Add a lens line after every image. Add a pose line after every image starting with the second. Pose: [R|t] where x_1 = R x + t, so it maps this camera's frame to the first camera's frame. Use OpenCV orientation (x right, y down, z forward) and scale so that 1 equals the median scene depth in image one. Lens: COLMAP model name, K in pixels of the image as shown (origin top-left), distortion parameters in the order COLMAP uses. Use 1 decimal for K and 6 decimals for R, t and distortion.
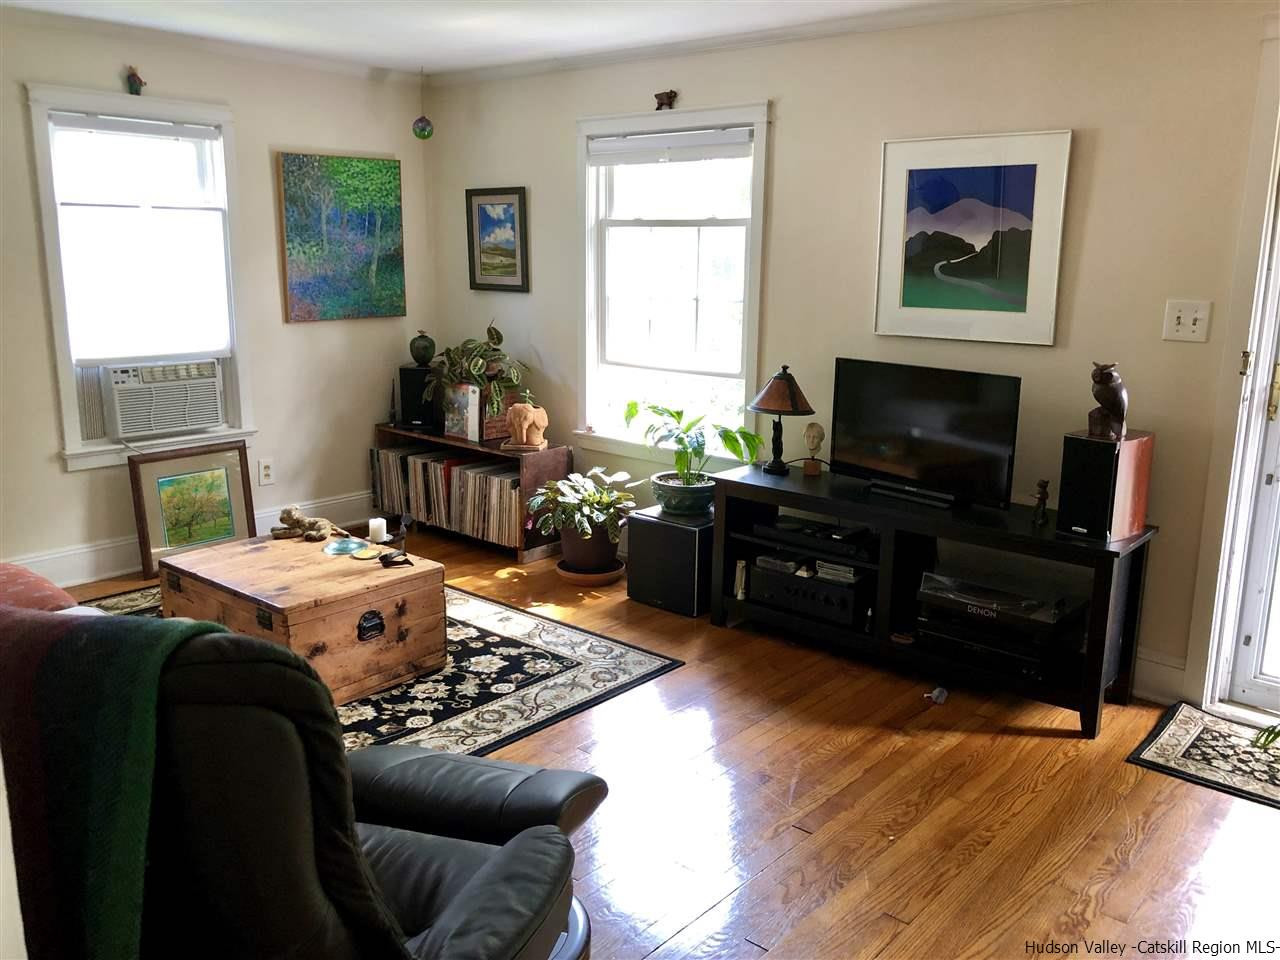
lens RADIAL K [[1049.5, 0, 634.8], [0, 1049.5, 481.6], [0, 0, 1]] dist [0.036876, -0.039799]
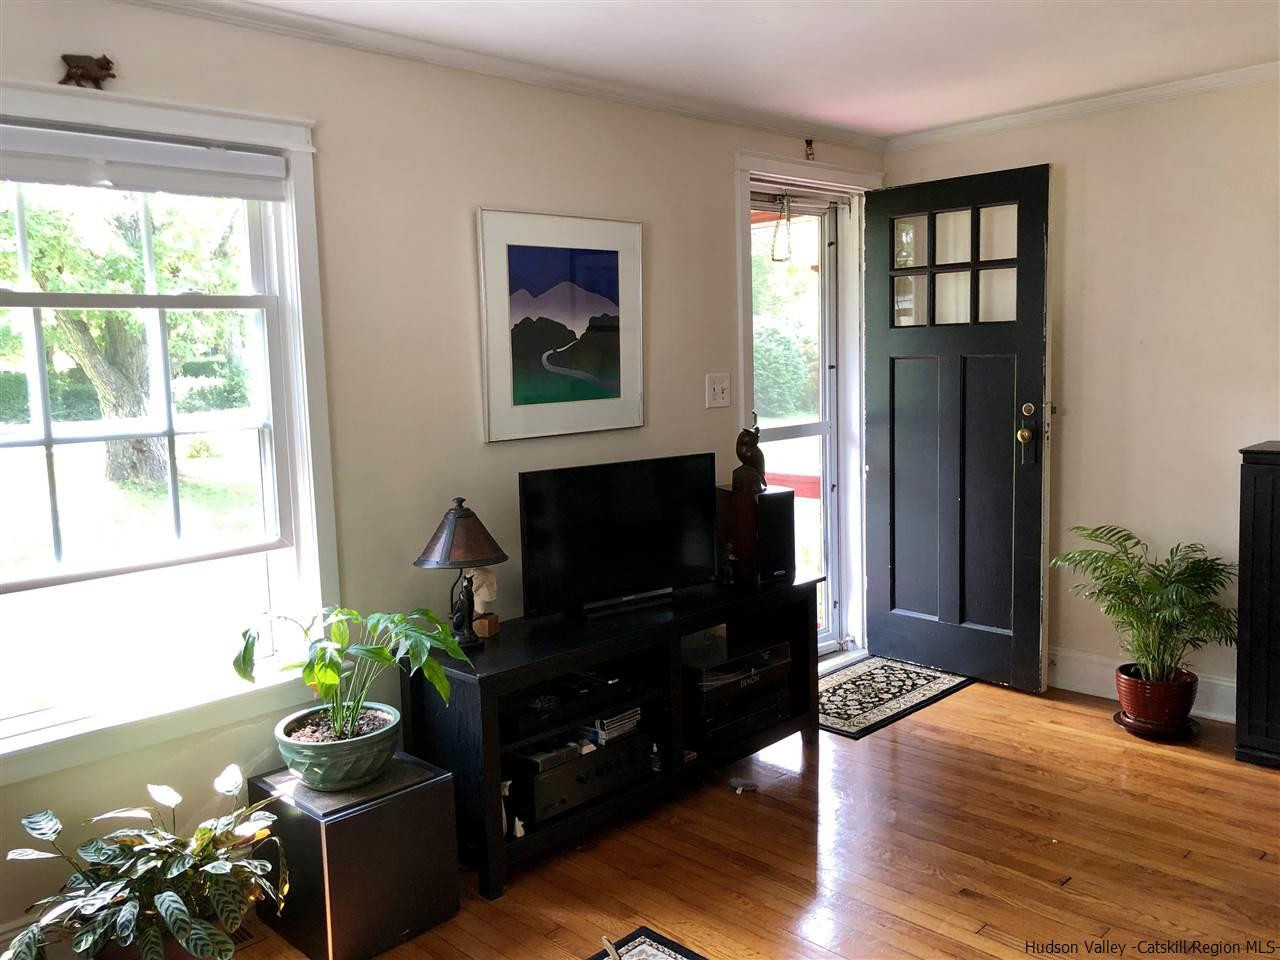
lens RADIAL K [[1049.5, 0, 636.3], [0, 1049.5, 478.1], [0, 0, 1]] dist [0.036876, -0.039799]
pose [[0.073255, -0.130294, 0.988766, -0.576412], [0.253613, 0.961271, 0.107881, -0.177887], [-0.964528, 0.242861, 0.103462, 0.842676]]
